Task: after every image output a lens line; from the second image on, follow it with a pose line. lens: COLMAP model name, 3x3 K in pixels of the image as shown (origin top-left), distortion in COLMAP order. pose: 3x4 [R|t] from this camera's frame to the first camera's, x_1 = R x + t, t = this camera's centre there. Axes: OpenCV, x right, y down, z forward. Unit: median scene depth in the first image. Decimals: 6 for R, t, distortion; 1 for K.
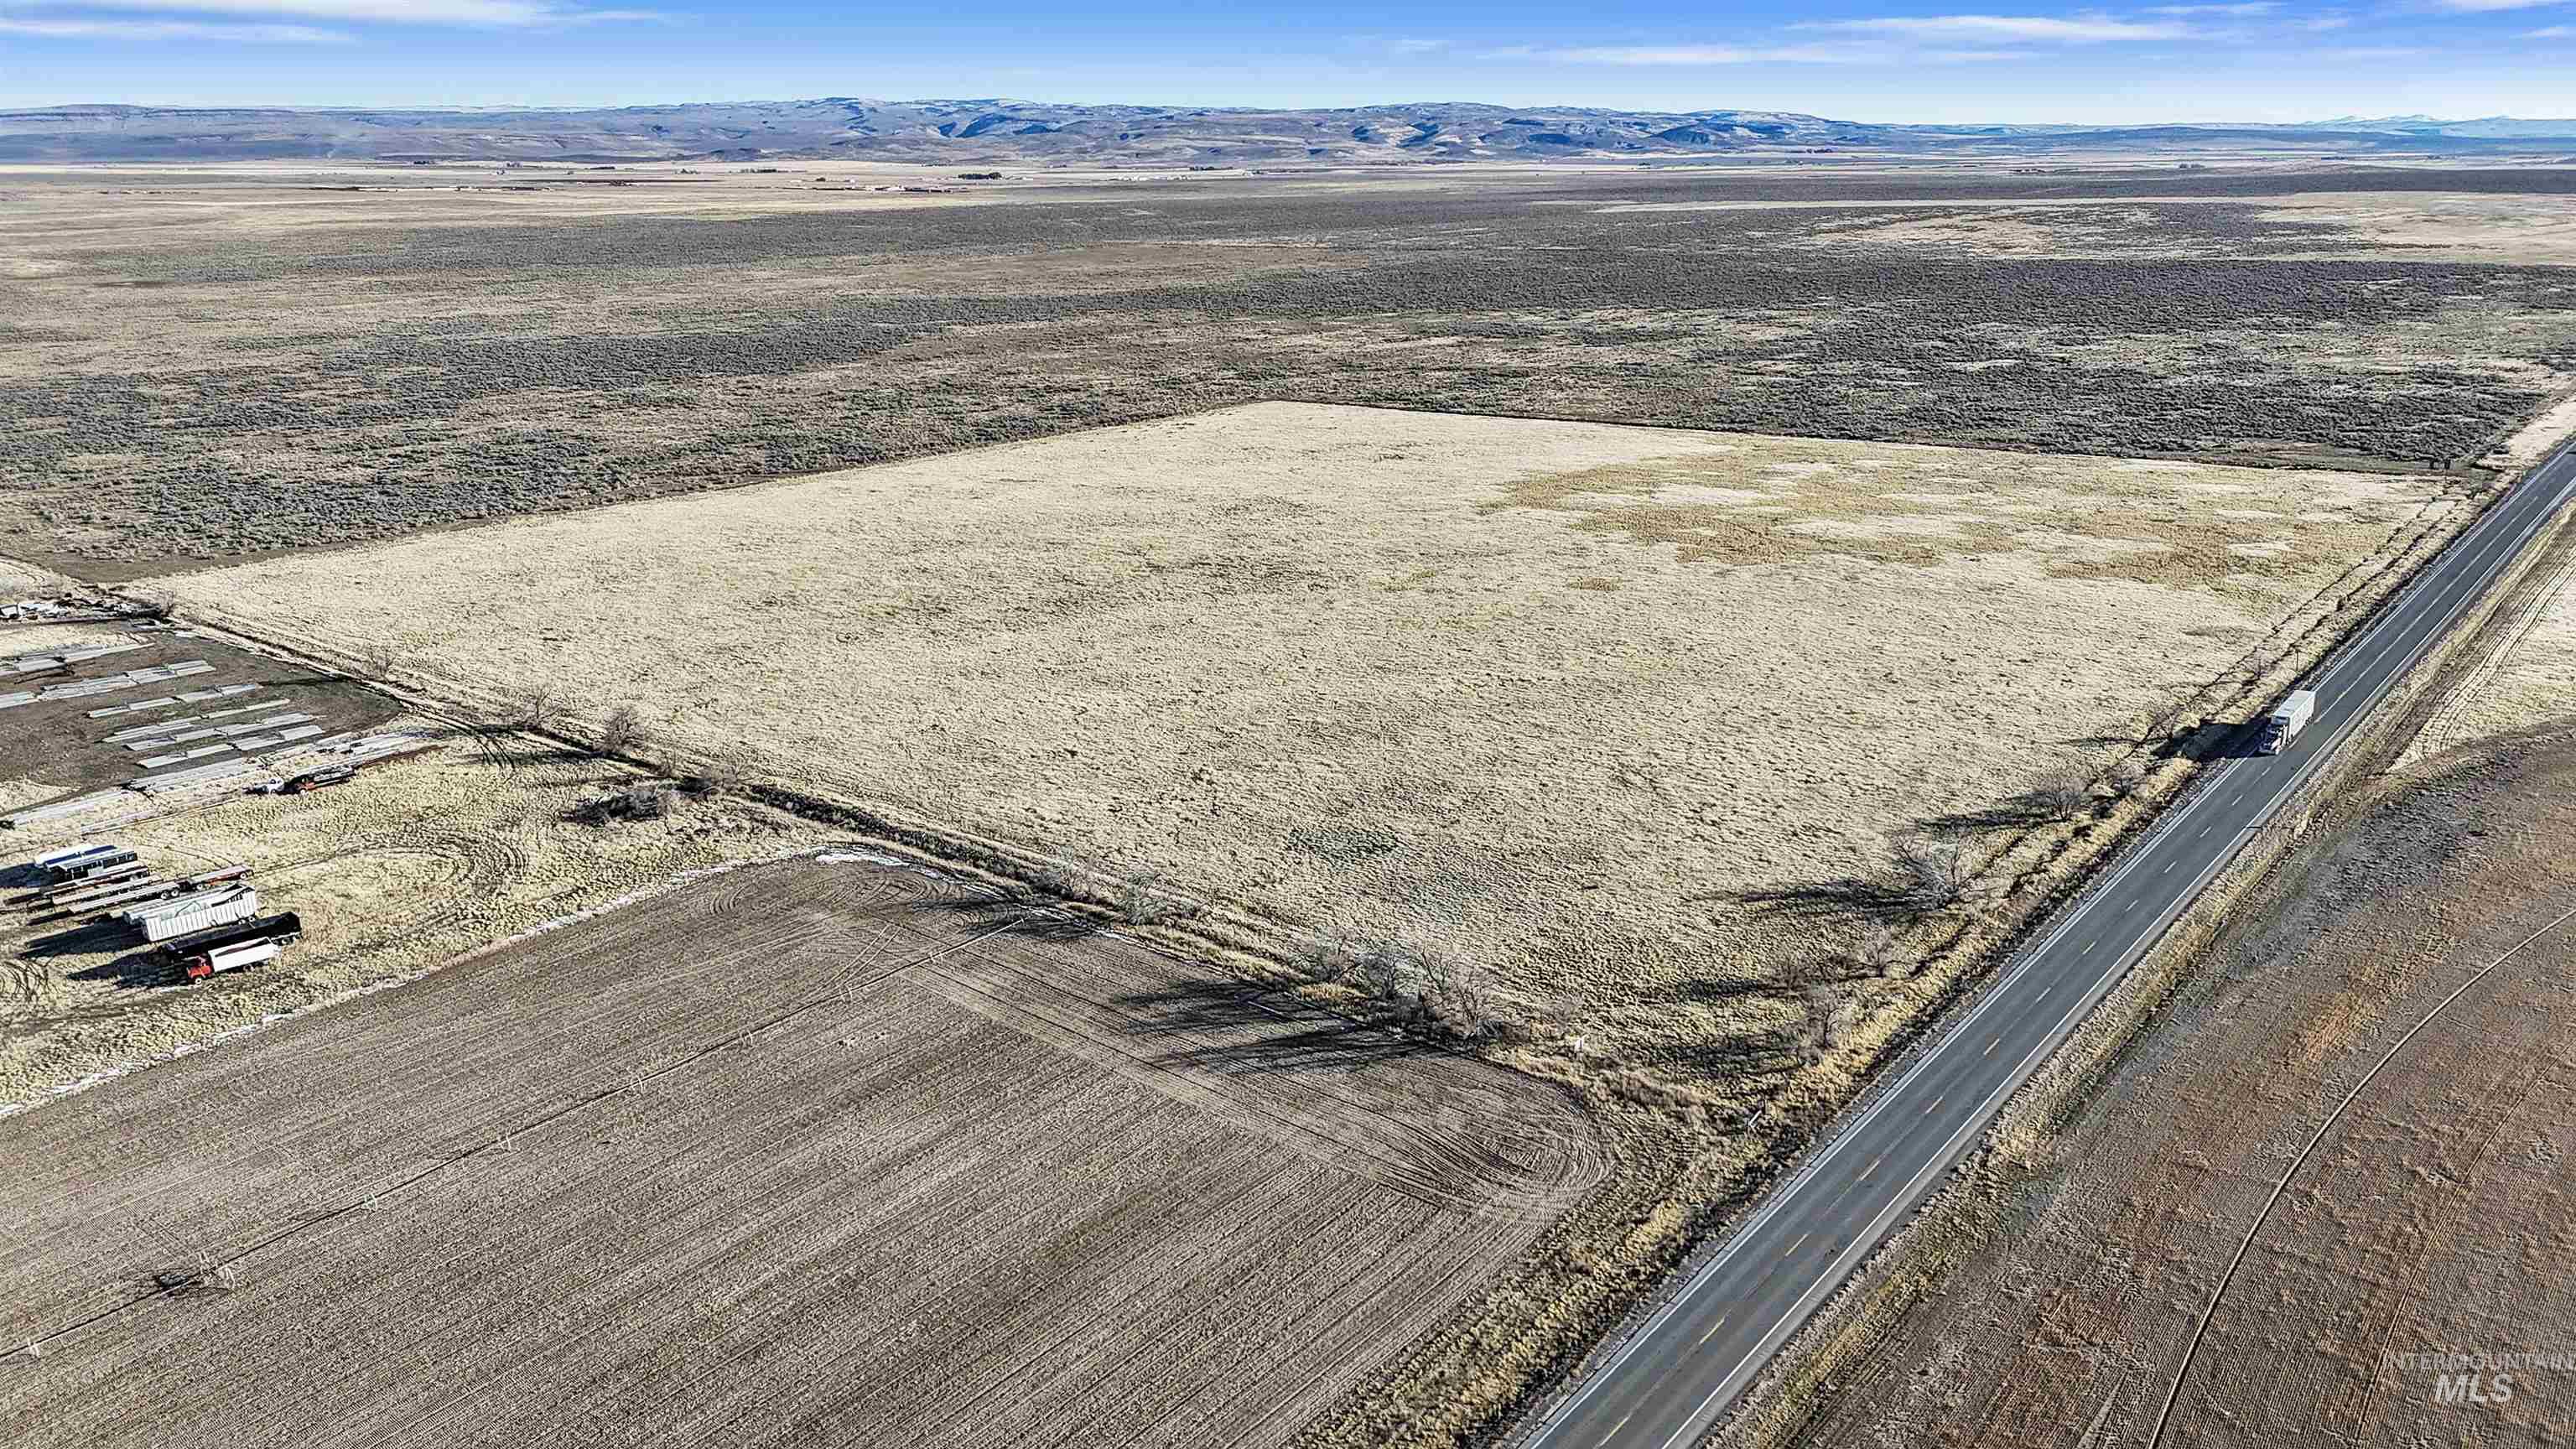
lens RADIAL K [[1908.1, 0, 1305.6], [0, 1908.1, 722.9], [0, 0, 1]] dist [0.069743, -0.060284]
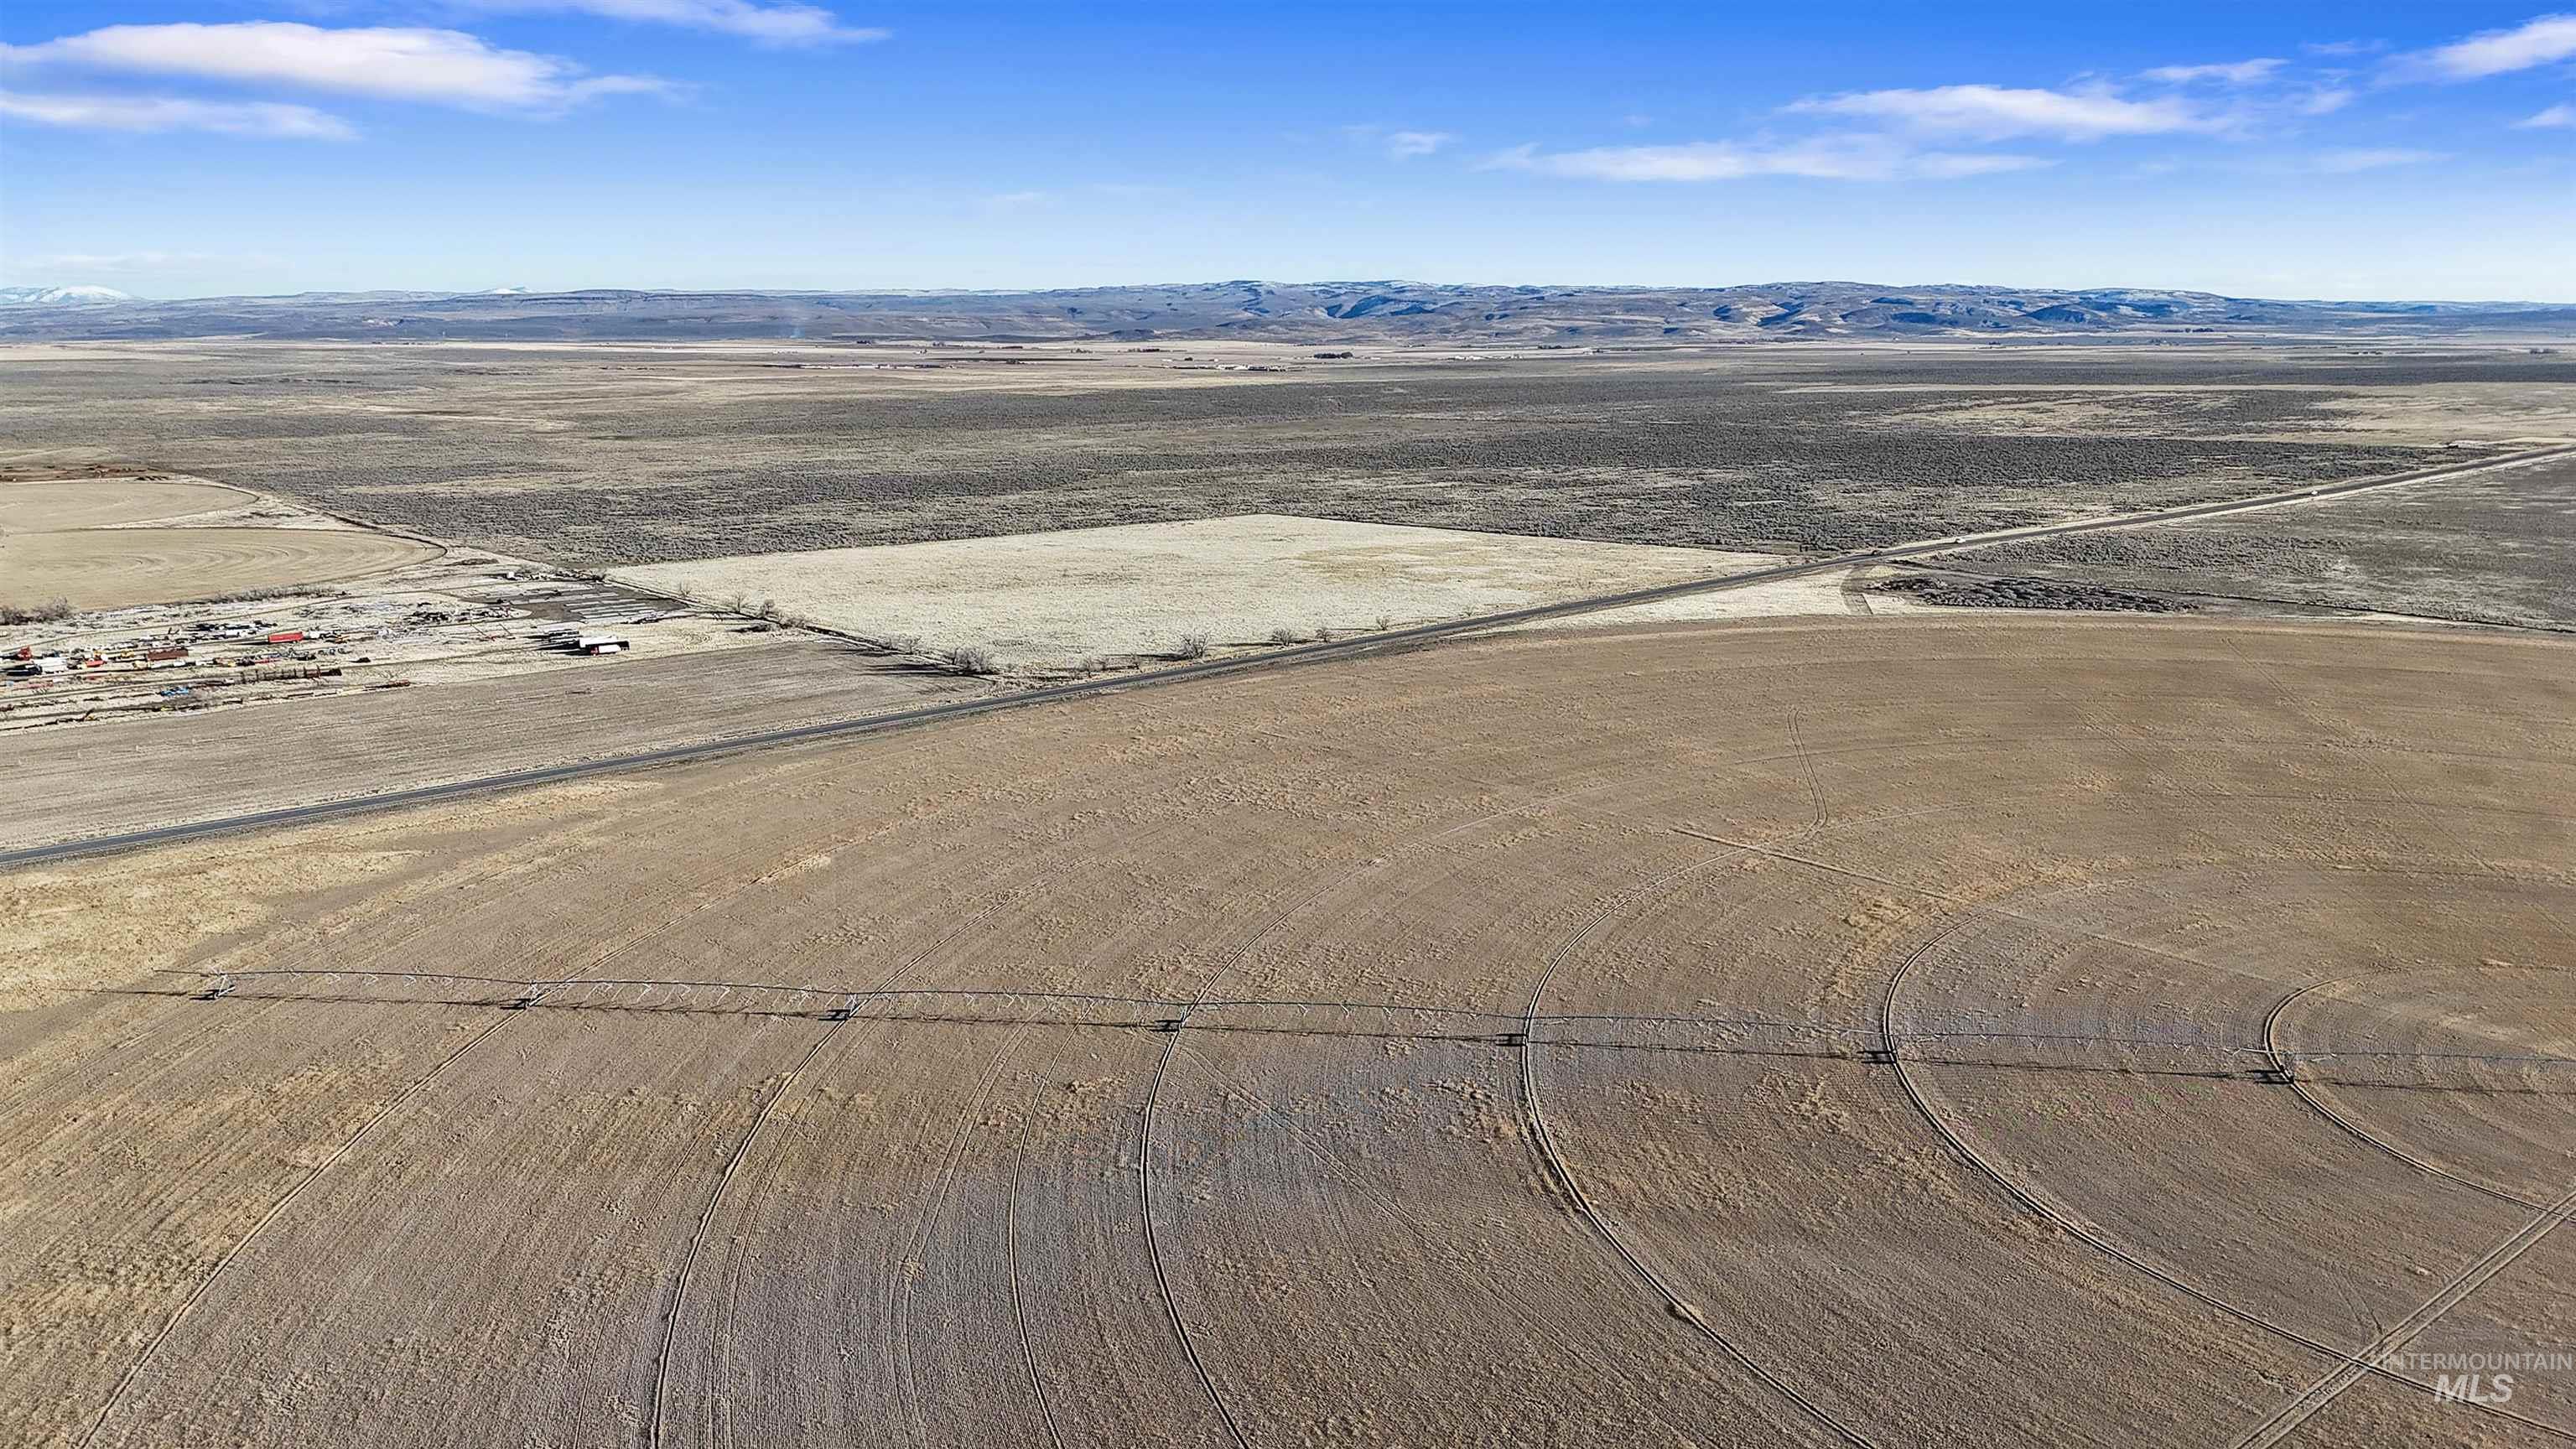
lens RADIAL K [[1908.1, 0, 1333.6], [0, 1908.1, 744.0], [0, 0, 1]] dist [0.069743, -0.060284]
pose [[0.983276, 0.041282, -0.177383, 0.084893], [-0.054570, 0.996004, -0.070699, 0.033412], [0.173756, 0.079196, 0.981599, -0.133611]]
